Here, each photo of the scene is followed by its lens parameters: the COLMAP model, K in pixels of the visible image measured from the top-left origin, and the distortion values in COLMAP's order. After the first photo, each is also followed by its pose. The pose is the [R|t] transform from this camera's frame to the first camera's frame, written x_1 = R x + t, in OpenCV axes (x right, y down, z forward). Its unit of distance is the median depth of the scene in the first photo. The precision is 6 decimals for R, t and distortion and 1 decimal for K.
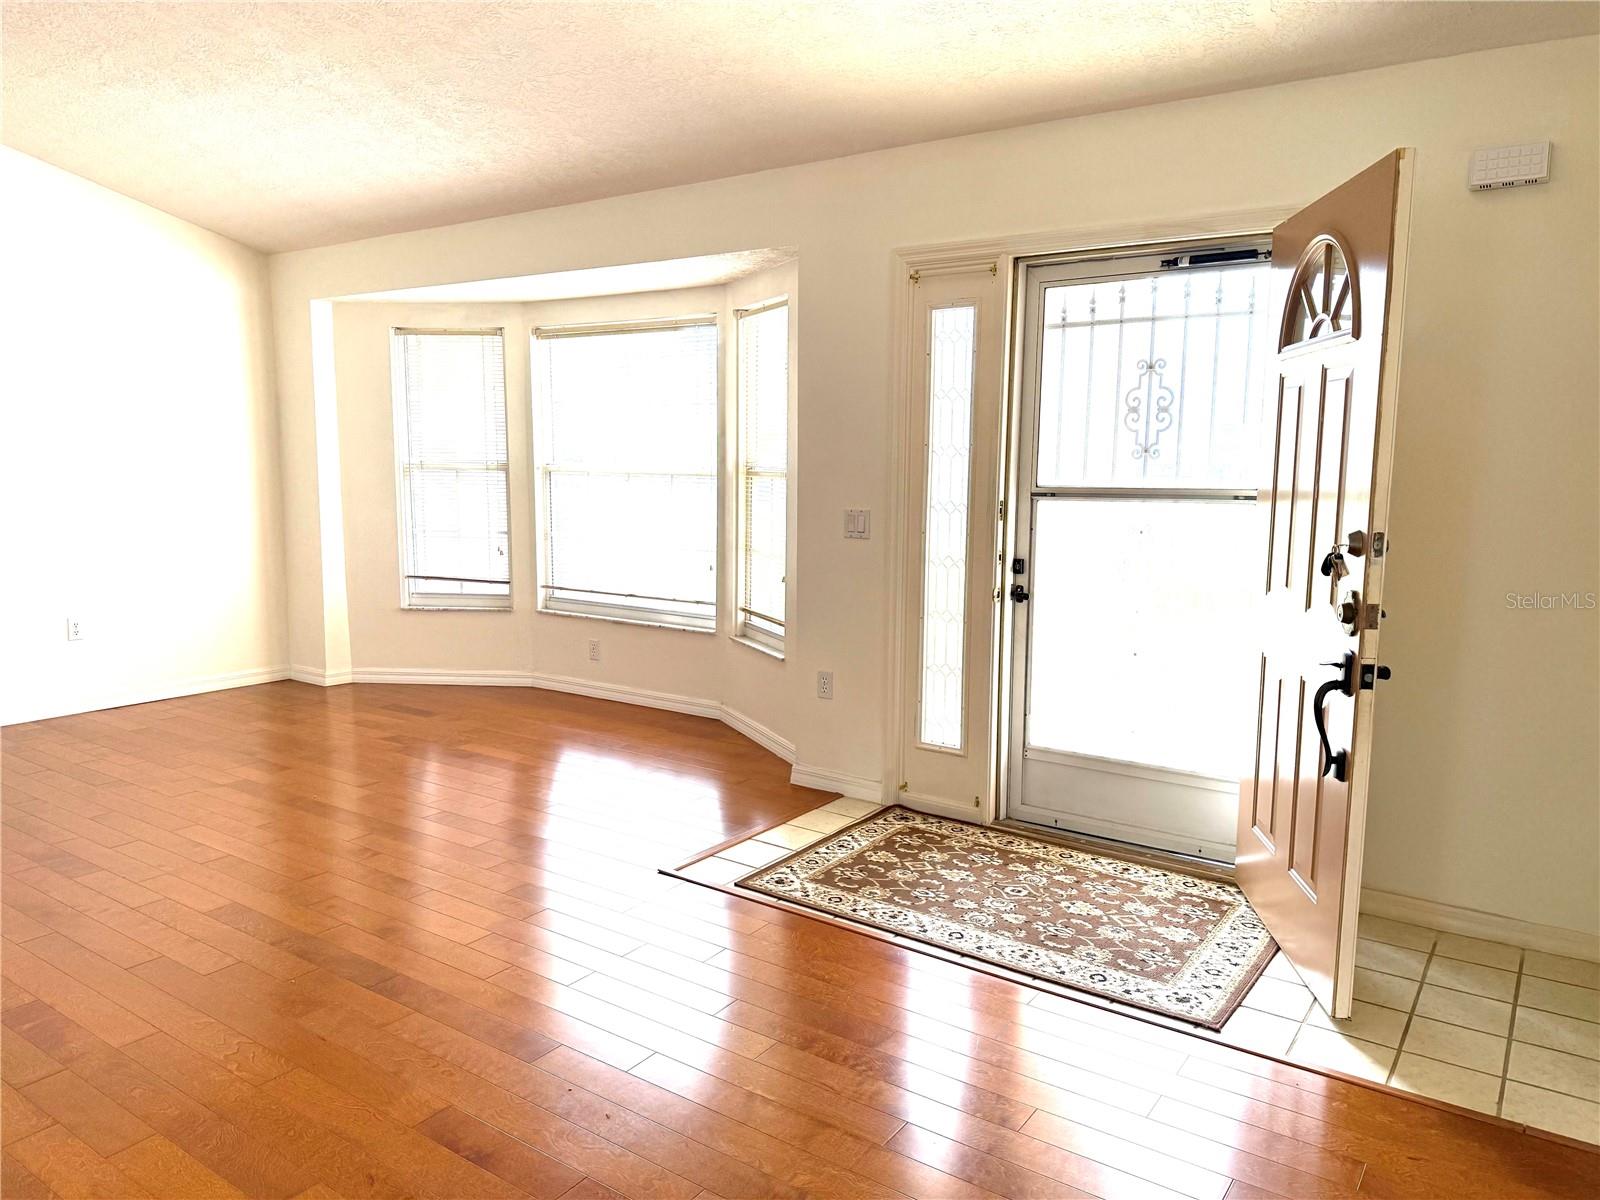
lens RADIAL K [[1112.2, 0, 803.7], [0, 1112.2, 606.5], [0, 0, 1]] dist [0.178321, -0.332348]
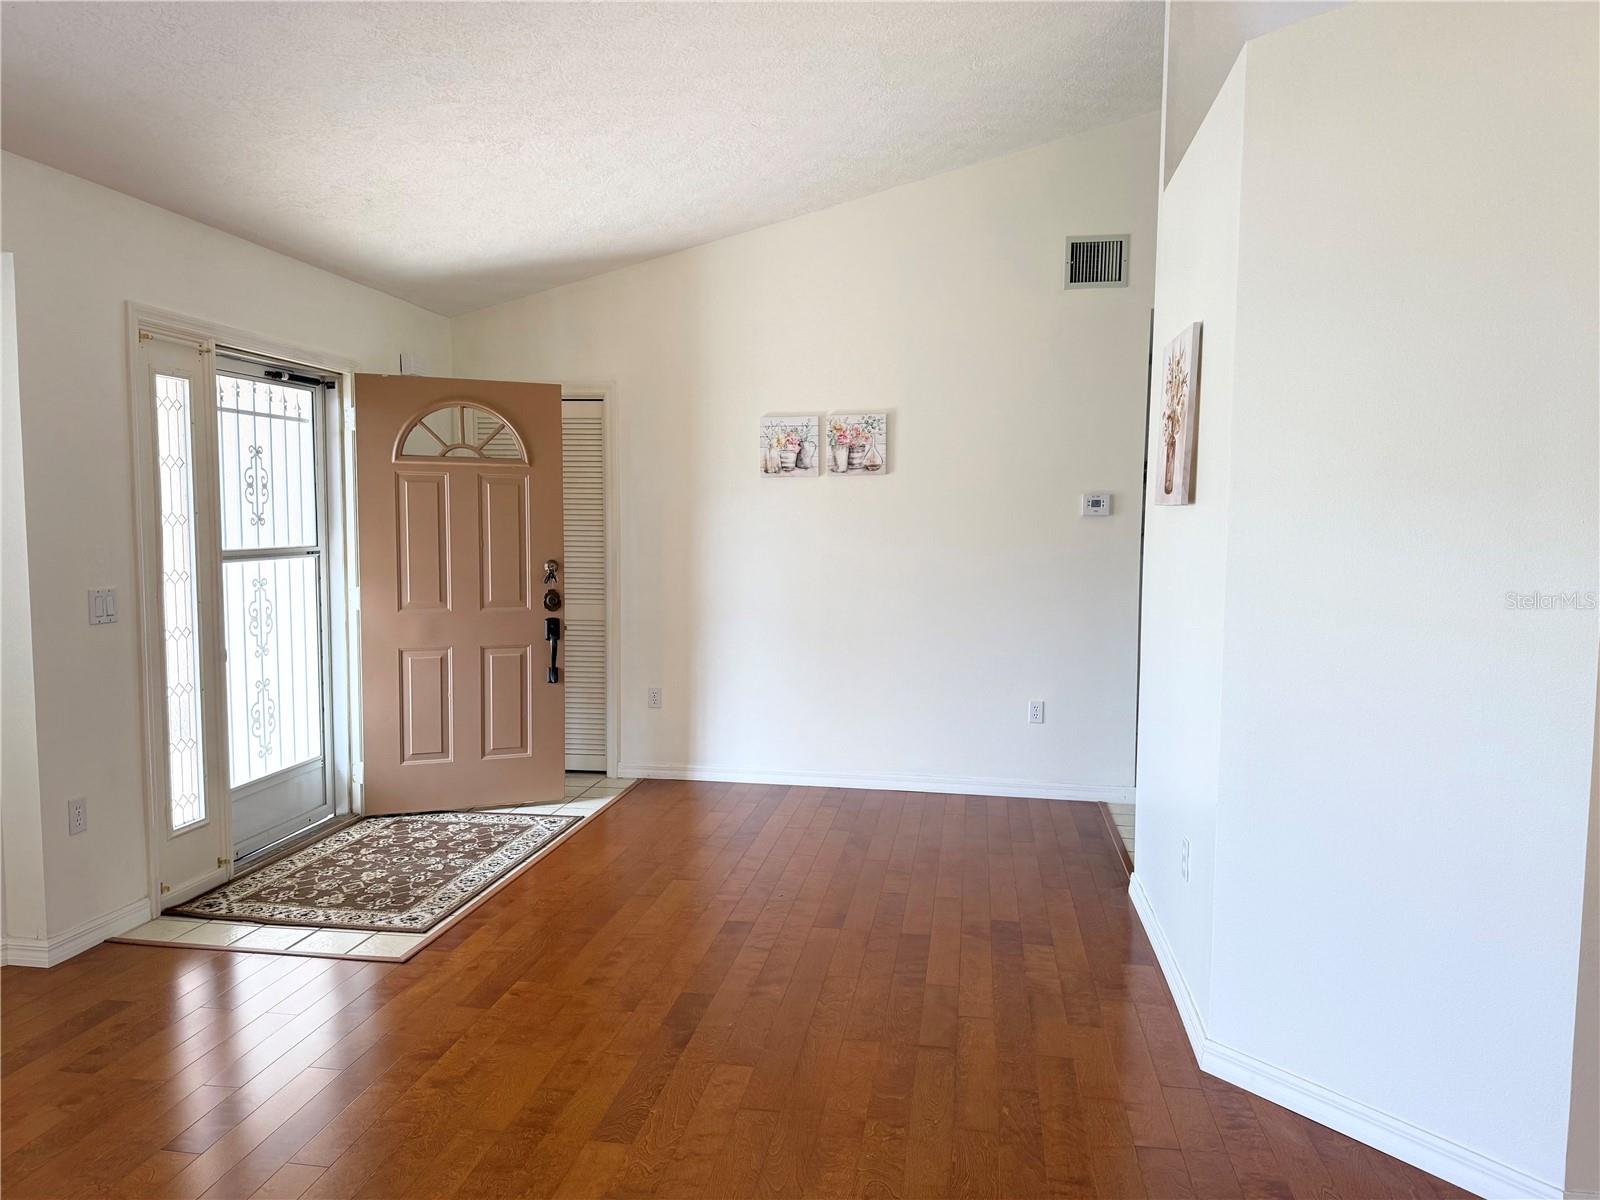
lens RADIAL K [[1112.2, 0, 803.7], [0, 1112.2, 606.5], [0, 0, 1]] dist [0.178321, -0.332348]
pose [[-0.441849, -0.081690, 0.893362, -1.060747], [0.110107, 0.983377, 0.144379, -0.156041], [-0.890307, 0.162160, -0.425510, 1.004839]]
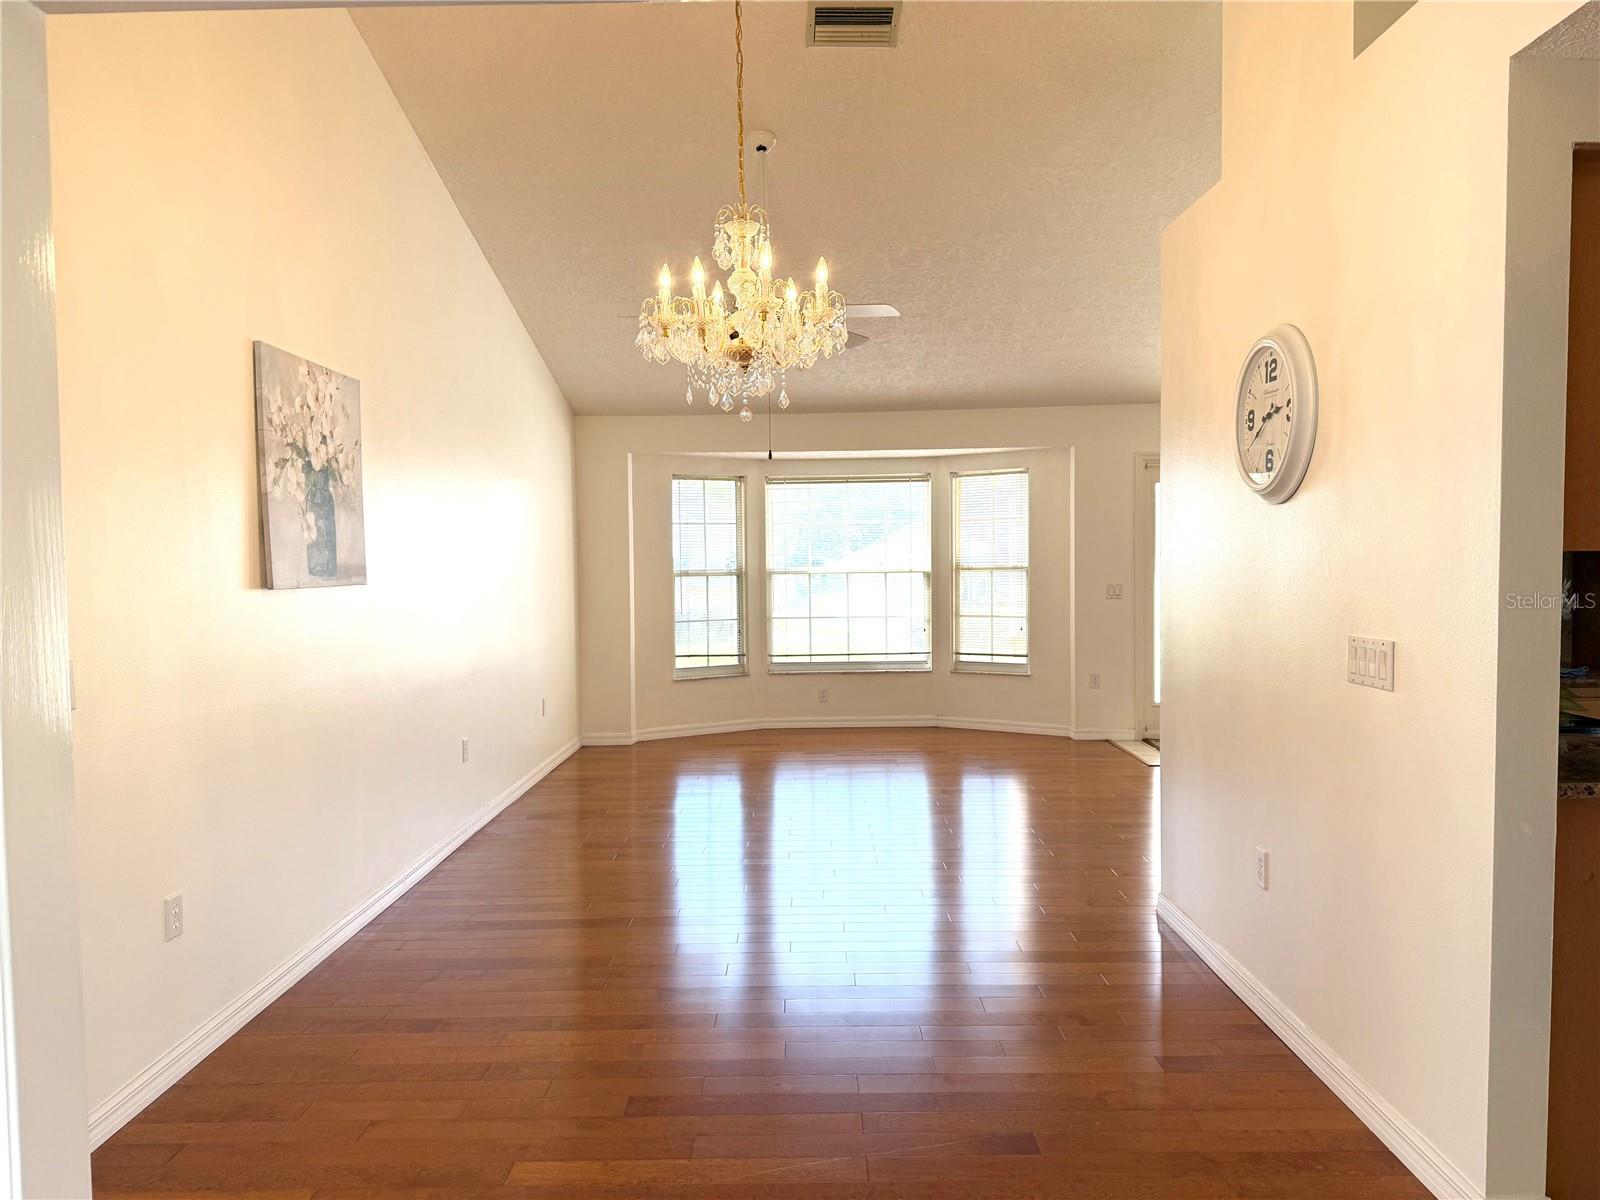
lens RADIAL K [[1114.7, 0, 802.5], [0, 1114.7, 606.6], [0, 0, 1]] dist [0.109511, -0.144878]
pose [[0.822297, -0.043002, 0.567431, -1.638785], [0.097479, 0.993046, -0.066005, 0.028998], [-0.560647, 0.109588, 0.820771, -0.290538]]
